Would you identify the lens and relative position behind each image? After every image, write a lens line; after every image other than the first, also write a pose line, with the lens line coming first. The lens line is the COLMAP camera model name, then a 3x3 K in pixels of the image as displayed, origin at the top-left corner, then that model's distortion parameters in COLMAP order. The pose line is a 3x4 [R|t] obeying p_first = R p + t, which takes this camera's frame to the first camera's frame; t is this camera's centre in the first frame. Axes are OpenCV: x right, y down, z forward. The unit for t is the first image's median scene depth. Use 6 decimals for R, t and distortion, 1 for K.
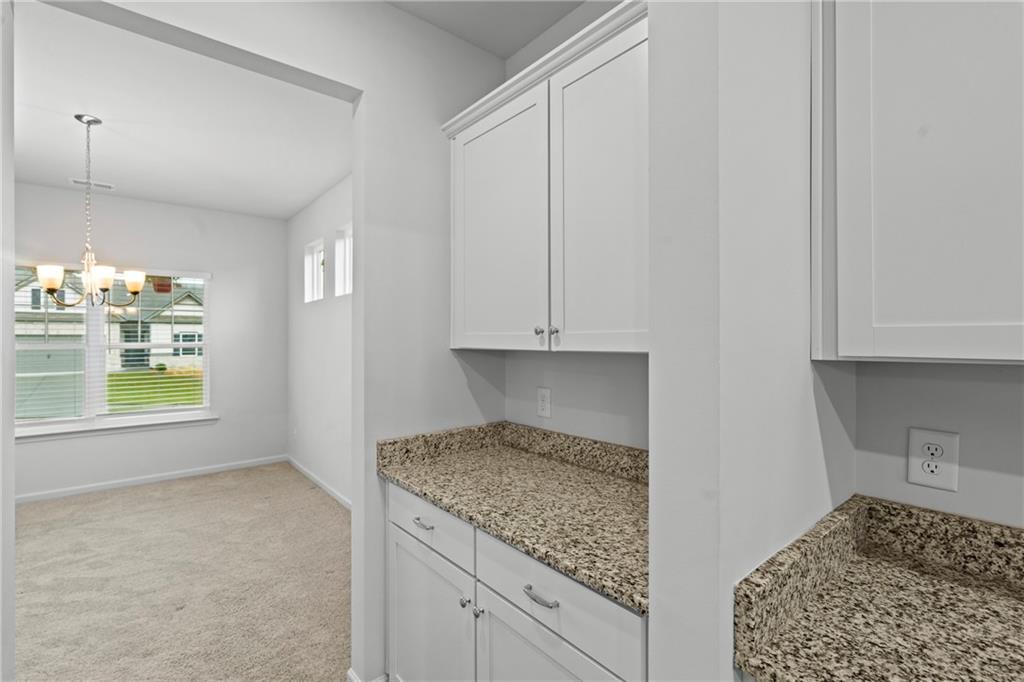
lens RADIAL K [[460.9, 0, 512.0], [0, 460.9, 337.6], [0, 0, 1]] dist [-0.001271, 0.000761]
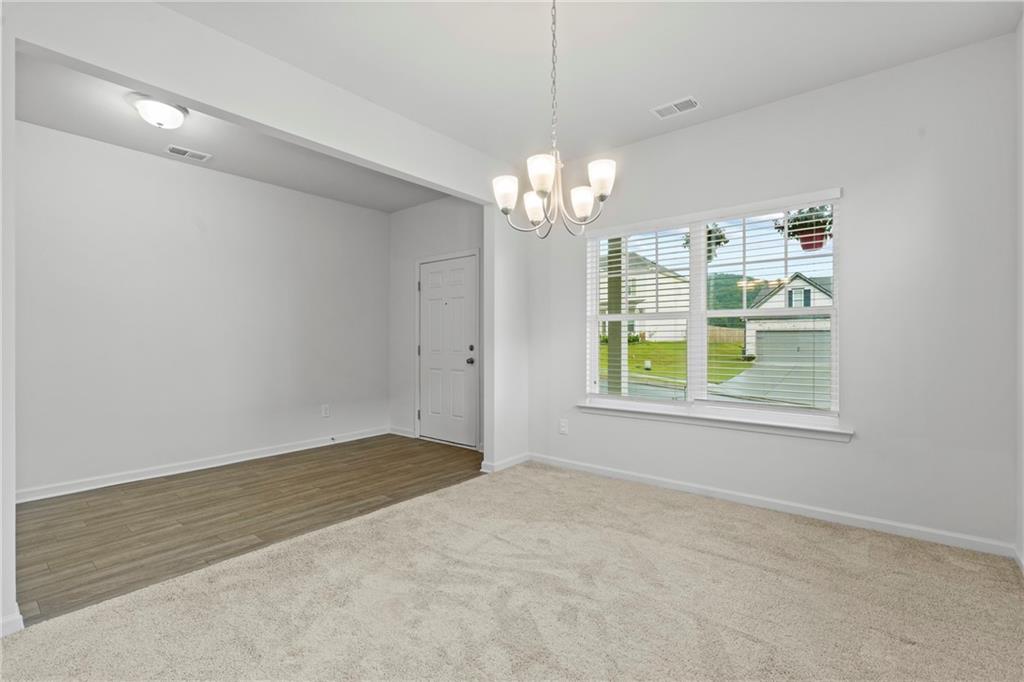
lens RADIAL K [[460.9, 0, 511.7], [0, 460.9, 338.0], [0, 0, 1]] dist [-0.001271, 0.000761]
pose [[0.191365, -0.000572, -0.981519, -0.182320], [0.003730, 0.999993, 0.000144, 0.063641], [0.981512, -0.003689, 0.191366, 0.567129]]
